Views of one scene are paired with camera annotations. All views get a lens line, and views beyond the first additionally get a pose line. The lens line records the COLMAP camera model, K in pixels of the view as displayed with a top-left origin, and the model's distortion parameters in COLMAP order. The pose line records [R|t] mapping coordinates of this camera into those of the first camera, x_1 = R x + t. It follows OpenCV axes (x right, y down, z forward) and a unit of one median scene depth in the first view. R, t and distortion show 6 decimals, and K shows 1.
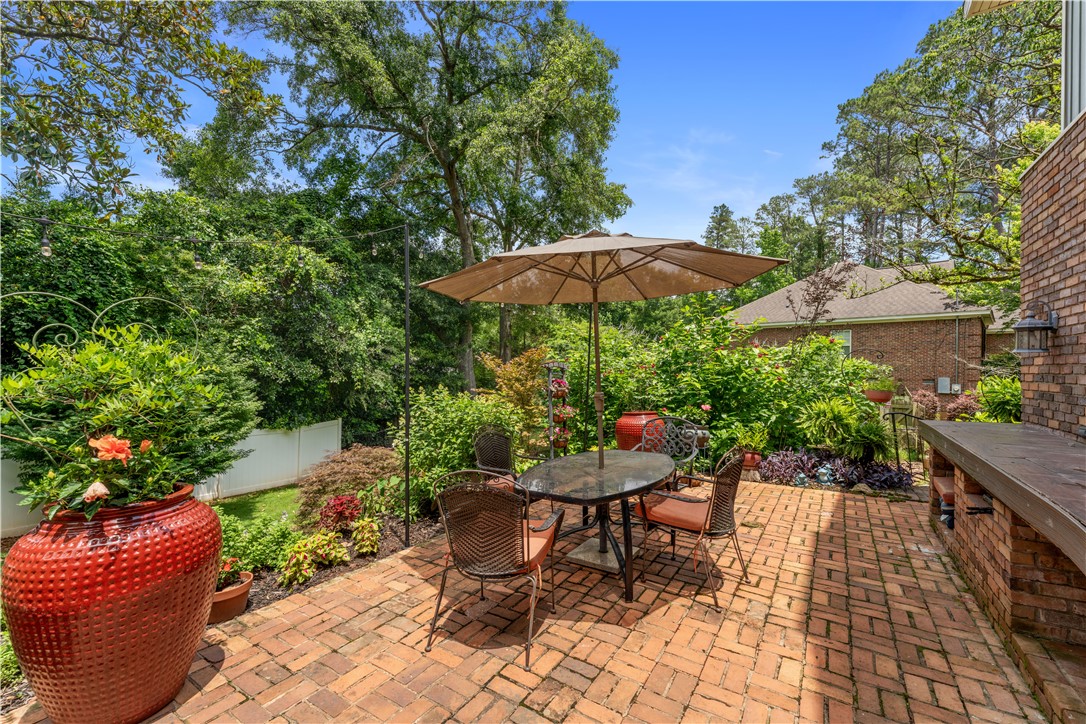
lens RADIAL K [[440.5, 0, 543.0], [0, 440.5, 362.0], [0, 0, 1]] dist [-0.000267, -0.000008]
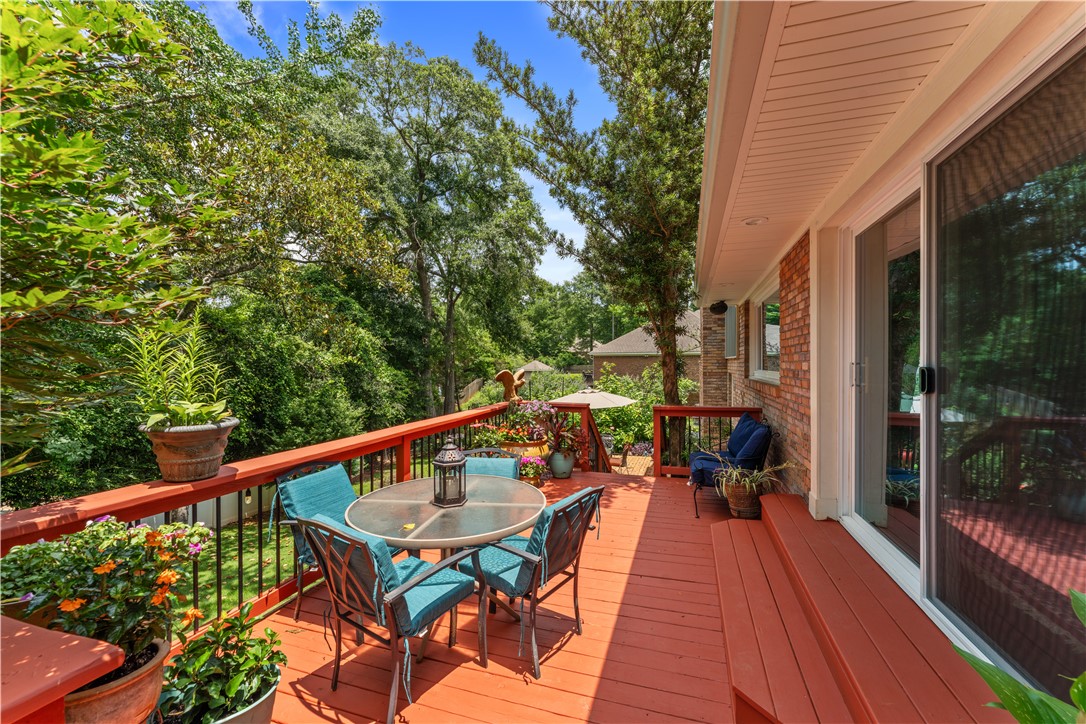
lens RADIAL K [[440.5, 0, 543.0], [0, 440.5, 362.0], [0, 0, 1]] dist [-0.000267, -0.000008]
pose [[0.963865, -0.015121, 0.265962, -0.355391], [0.011499, 0.999819, 0.015169, -0.166865], [-0.266143, -0.011562, 0.963864, -0.695285]]
